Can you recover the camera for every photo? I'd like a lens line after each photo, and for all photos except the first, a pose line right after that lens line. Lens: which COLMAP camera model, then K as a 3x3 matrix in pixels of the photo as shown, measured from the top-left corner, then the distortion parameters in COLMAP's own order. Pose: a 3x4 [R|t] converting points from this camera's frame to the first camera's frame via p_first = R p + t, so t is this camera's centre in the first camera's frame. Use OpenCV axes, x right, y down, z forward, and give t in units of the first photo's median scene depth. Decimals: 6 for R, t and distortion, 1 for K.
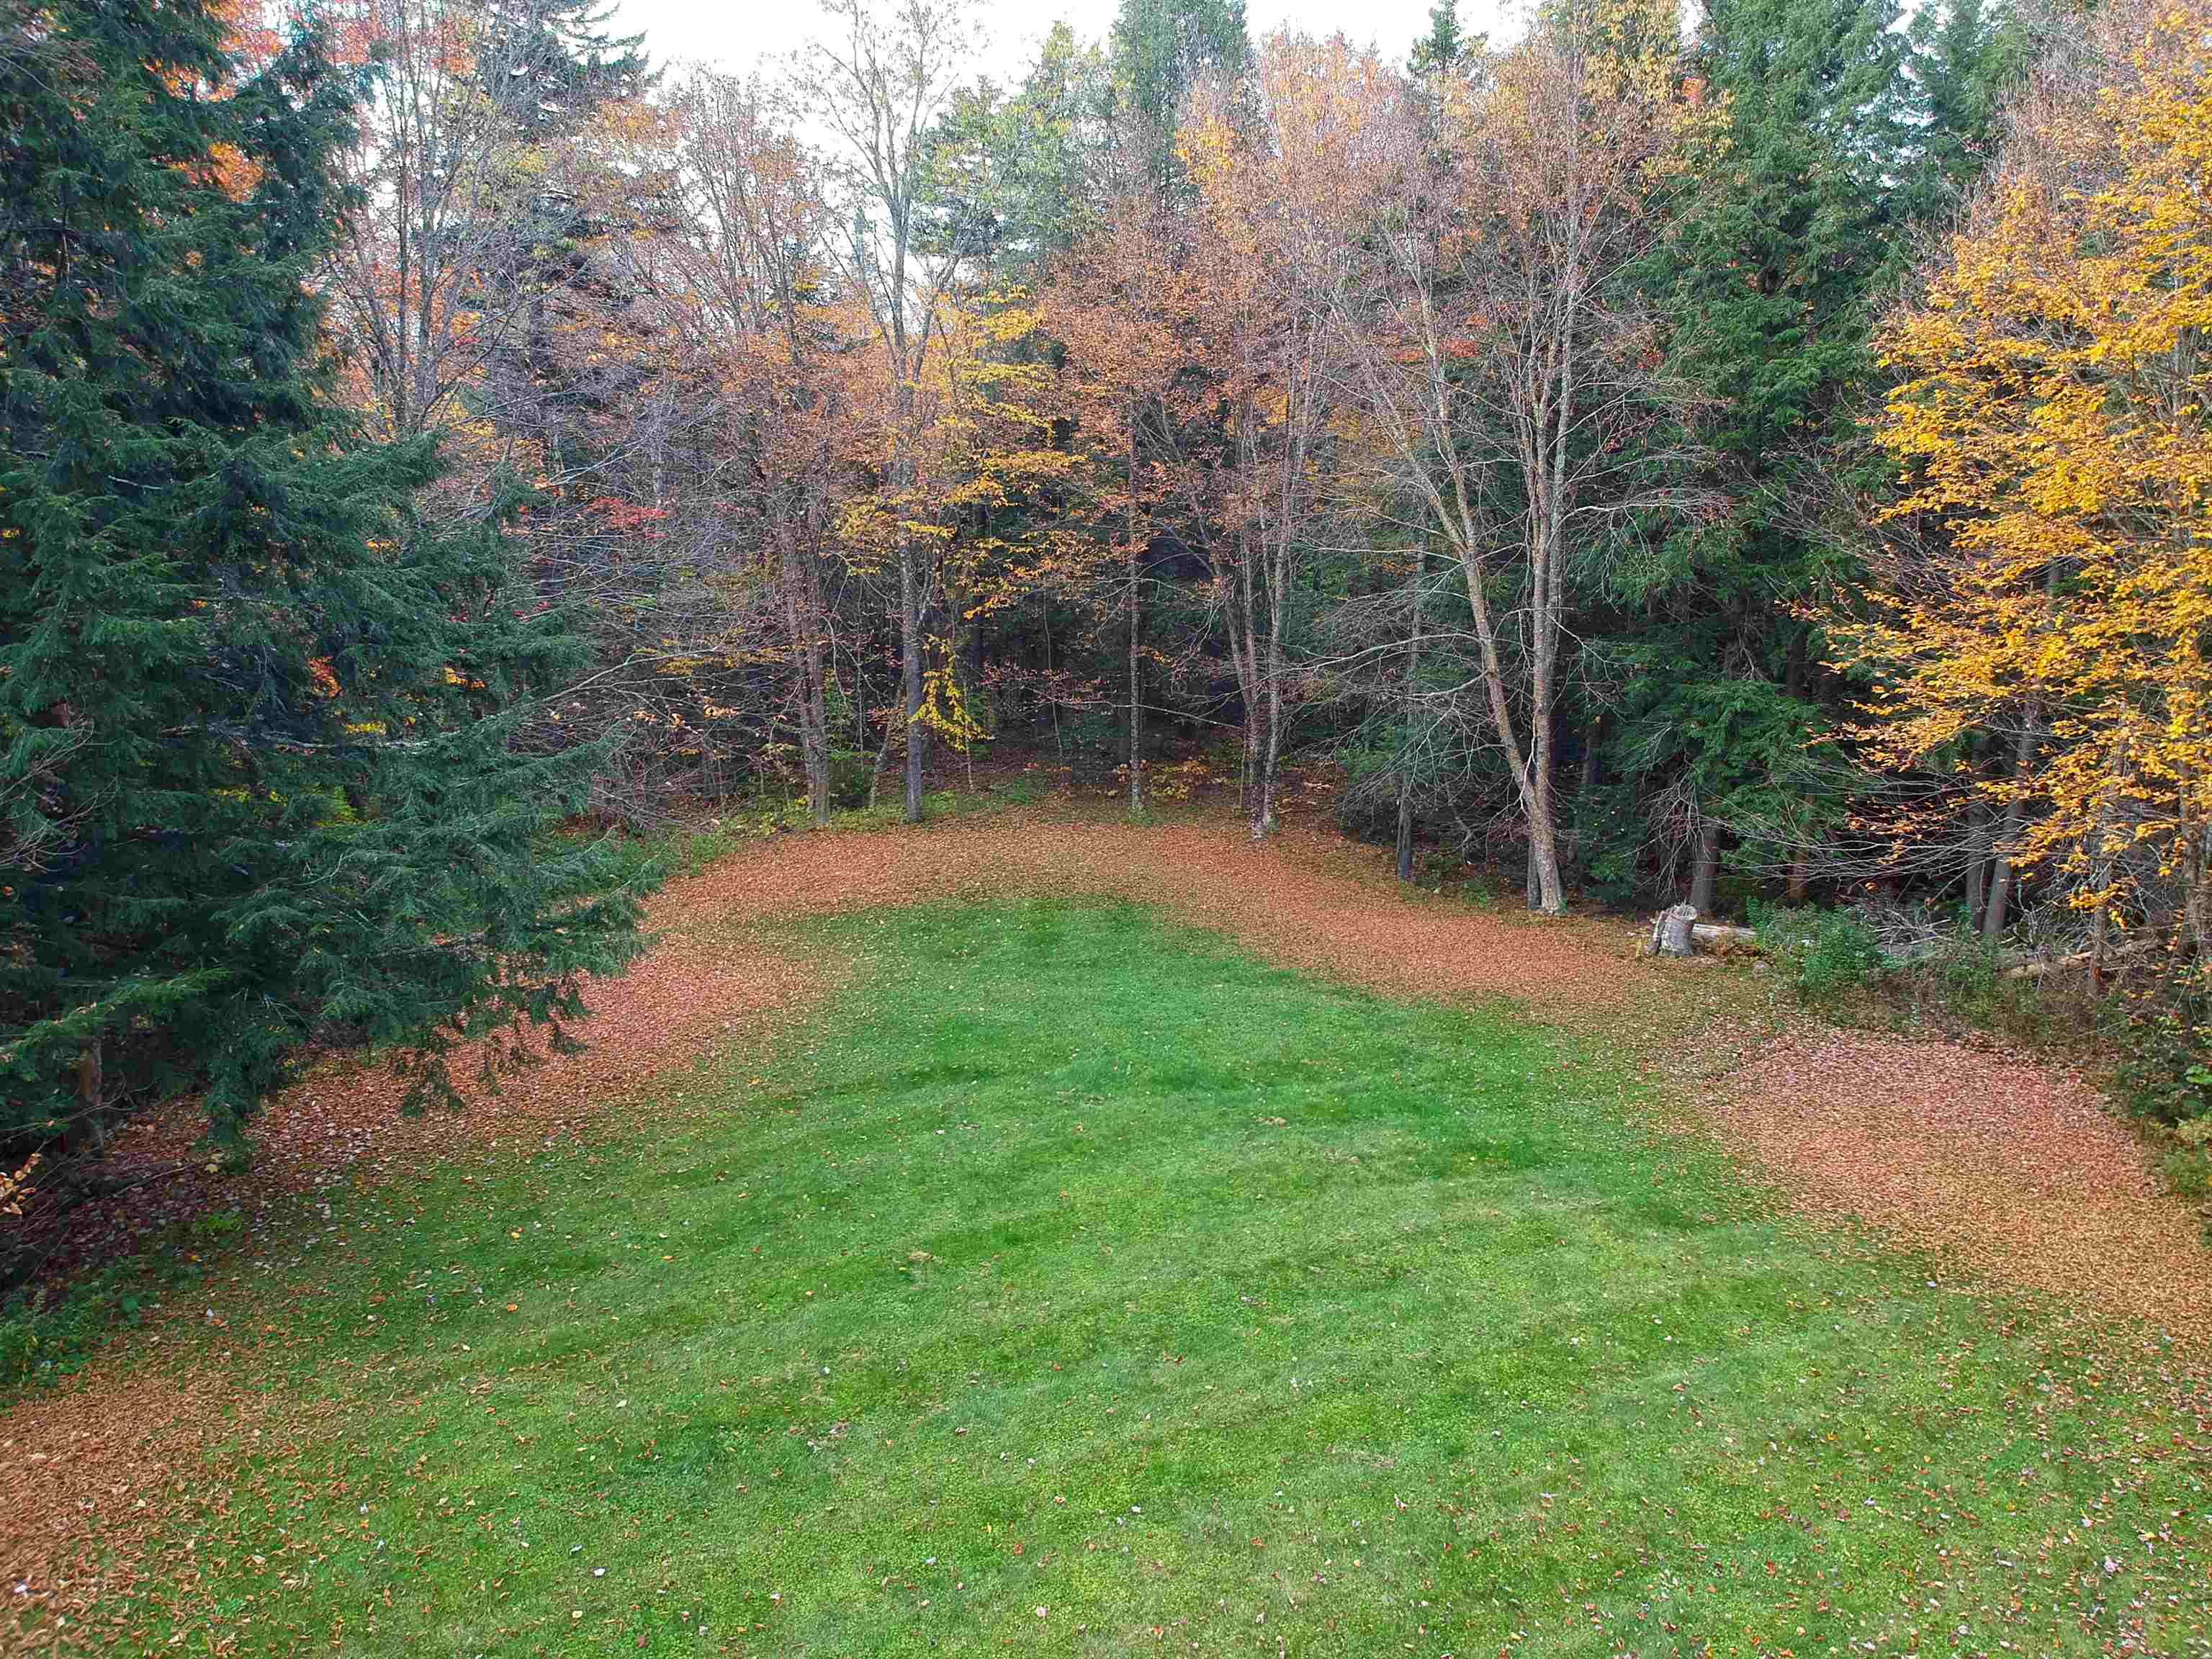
lens RADIAL K [[1638.9, 0, 1104.8], [0, 1638.9, 829.3], [0, 0, 1]] dist [0.004122, 0.000700]
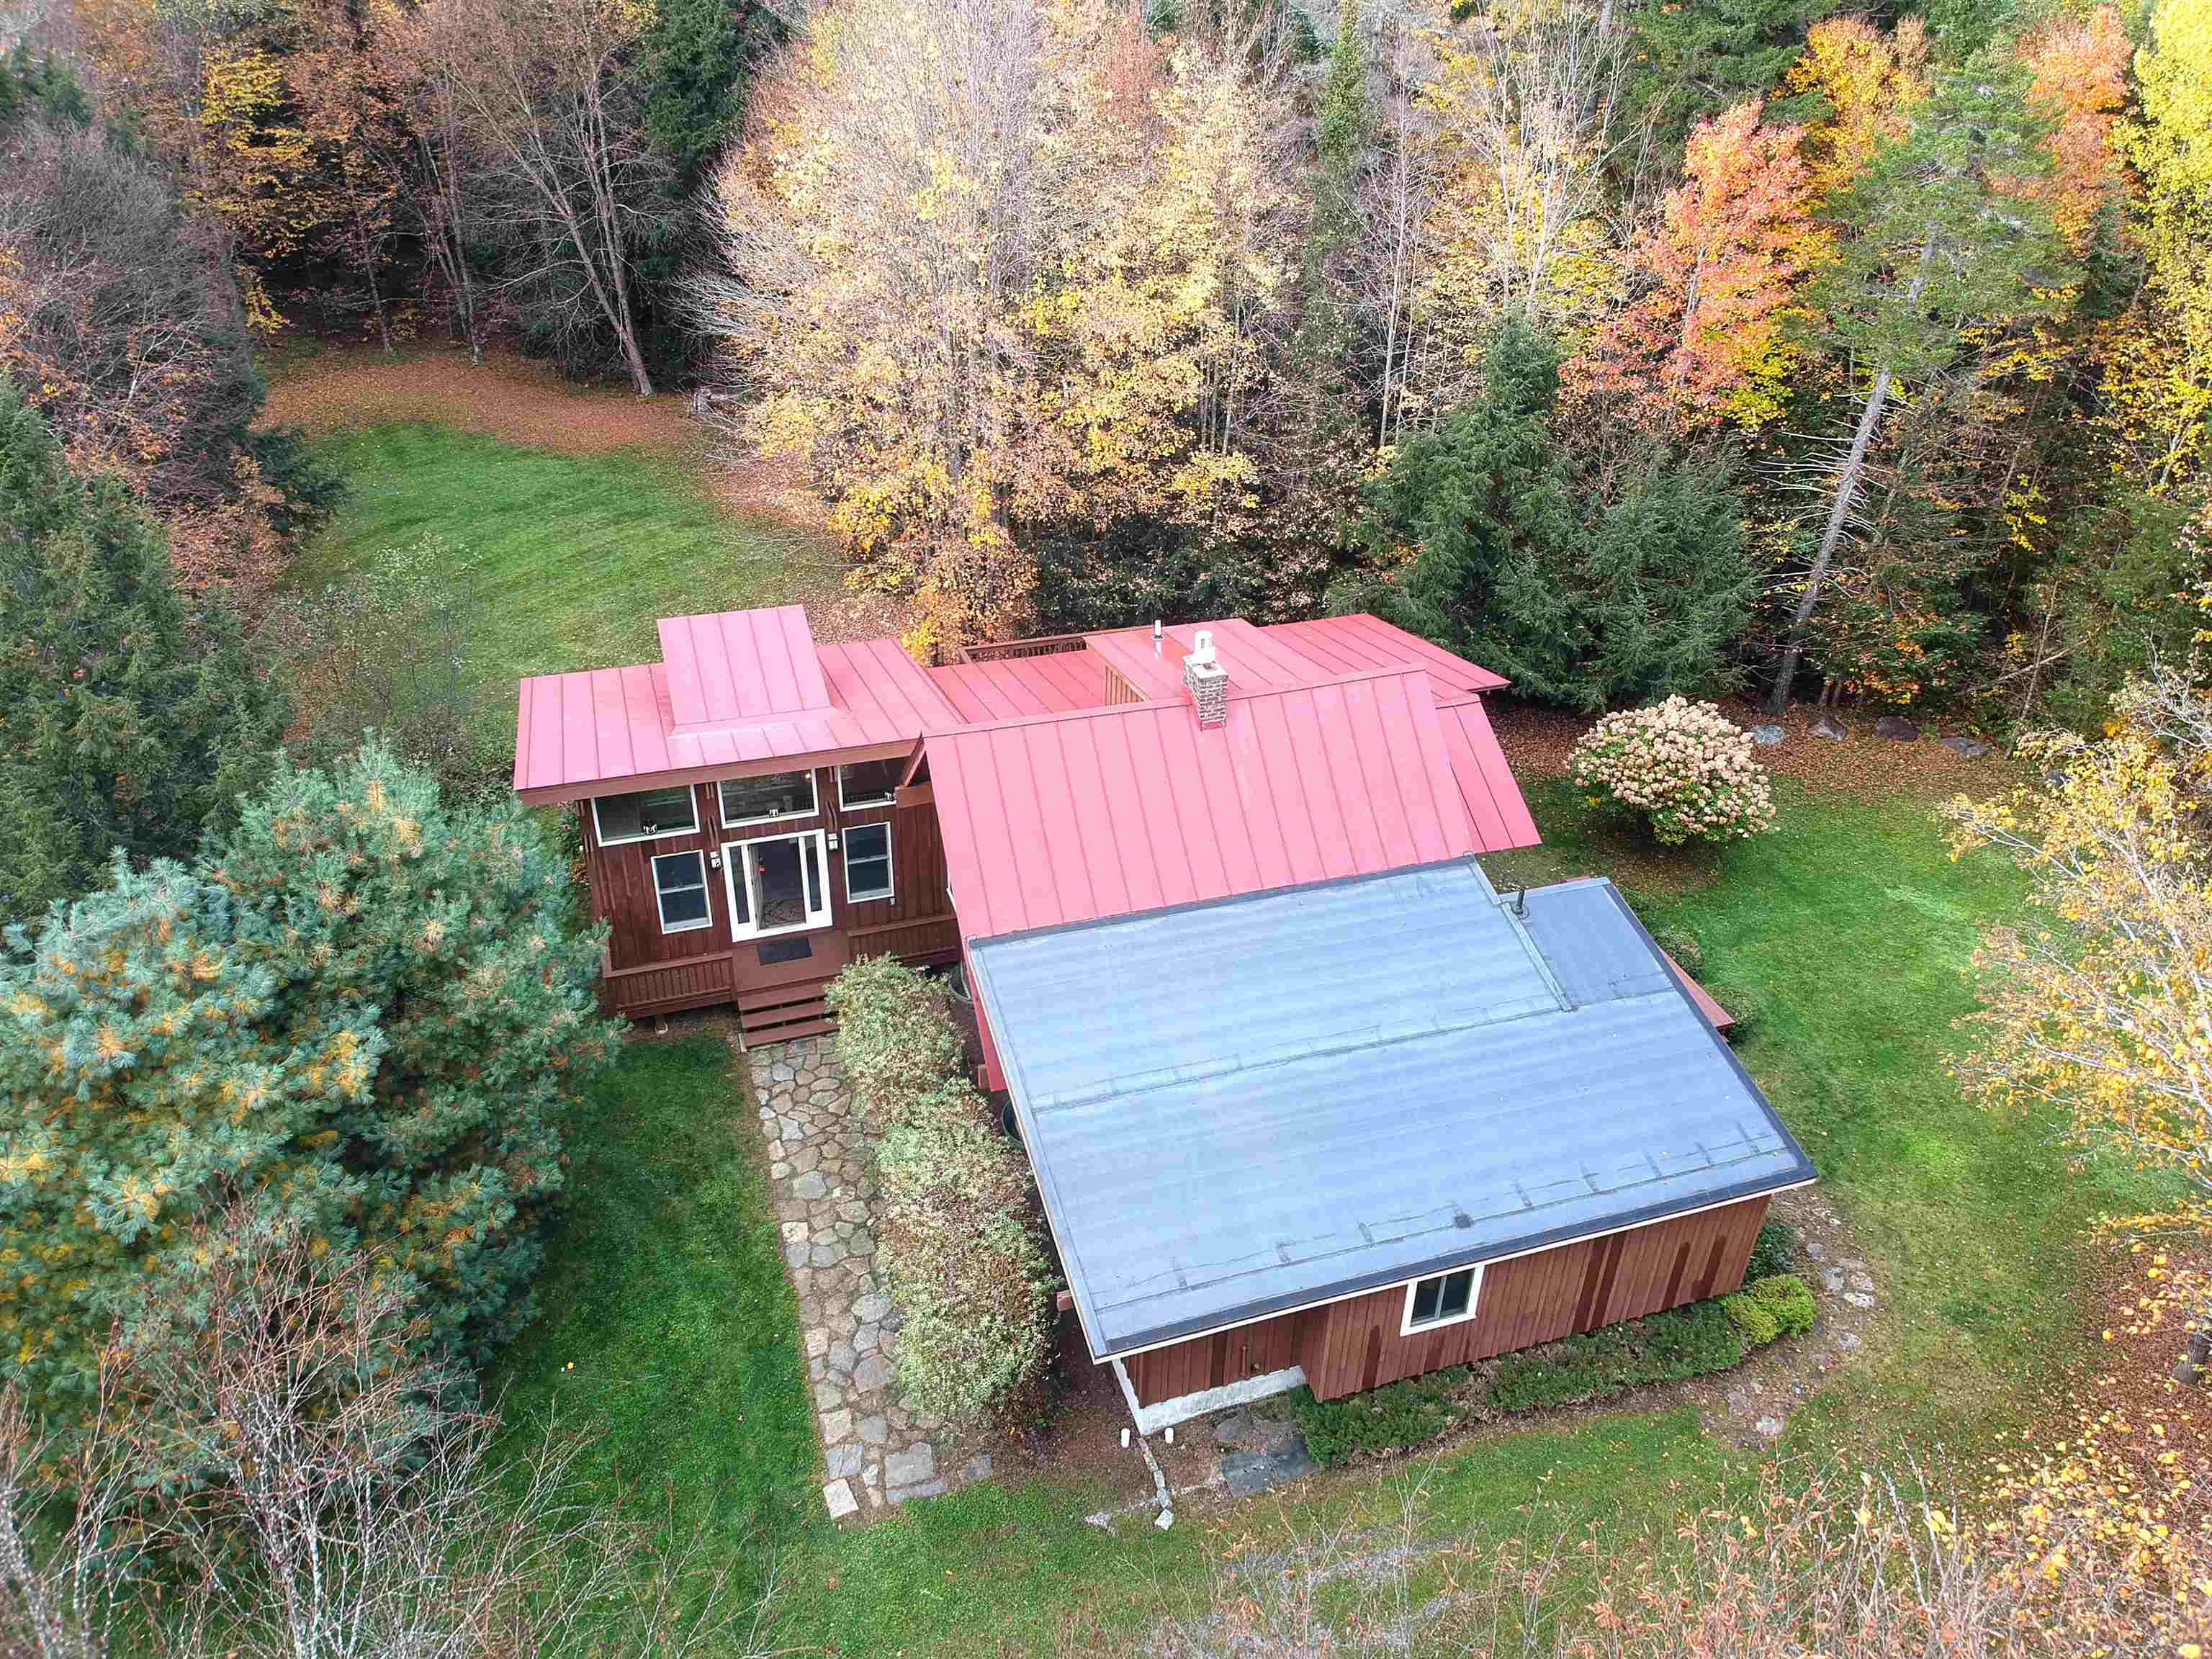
lens RADIAL K [[1638.9, 0, 1103.3], [0, 1638.9, 830.8], [0, 0, 1]] dist [0.004122, 0.000700]
pose [[0.870470, -0.256082, 0.420362, -0.336966], [0.084880, 0.919310, 0.384271, -0.277276], [-0.484848, -0.298816, 0.821968, -1.638599]]
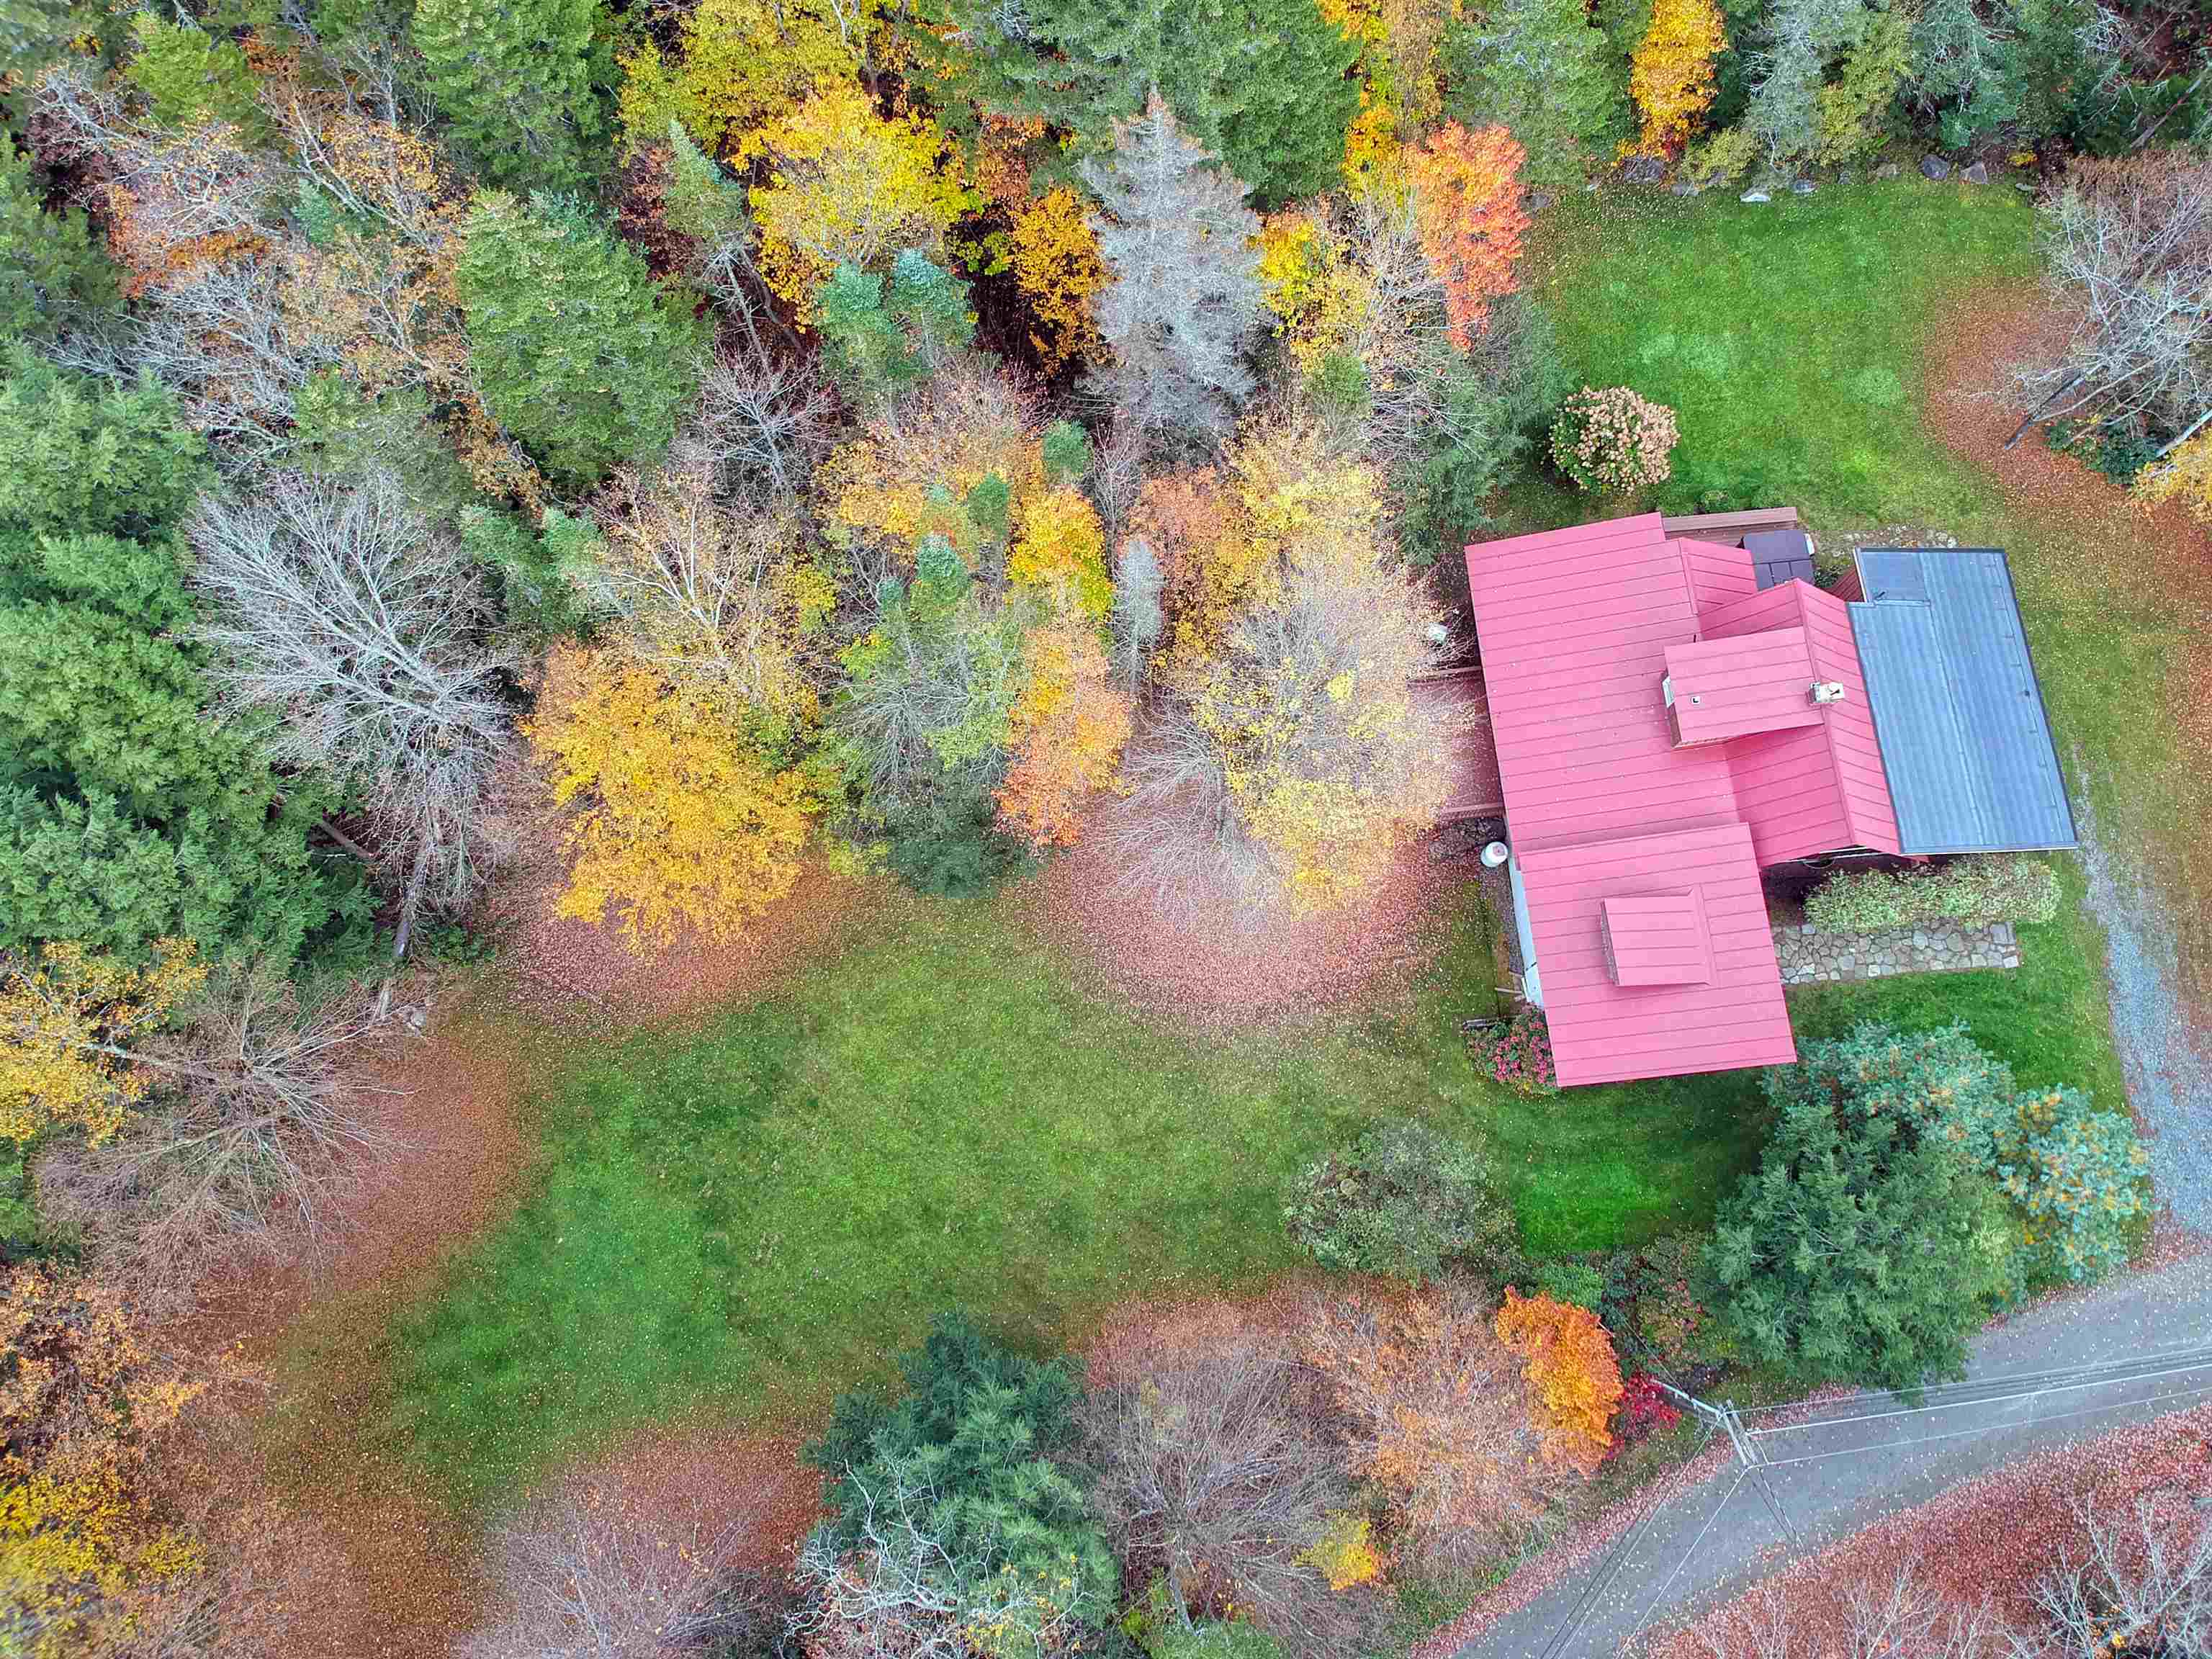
lens RADIAL K [[1638.9, 0, 1105.5], [0, 1638.9, 829.1], [0, 0, 1]] dist [0.004122, 0.000700]
pose [[-0.300109, -0.938633, 0.170009, -0.001614], [0.173481, 0.121547, 0.977308, -2.163867], [-0.937997, 0.322792, 0.126358, -0.041803]]
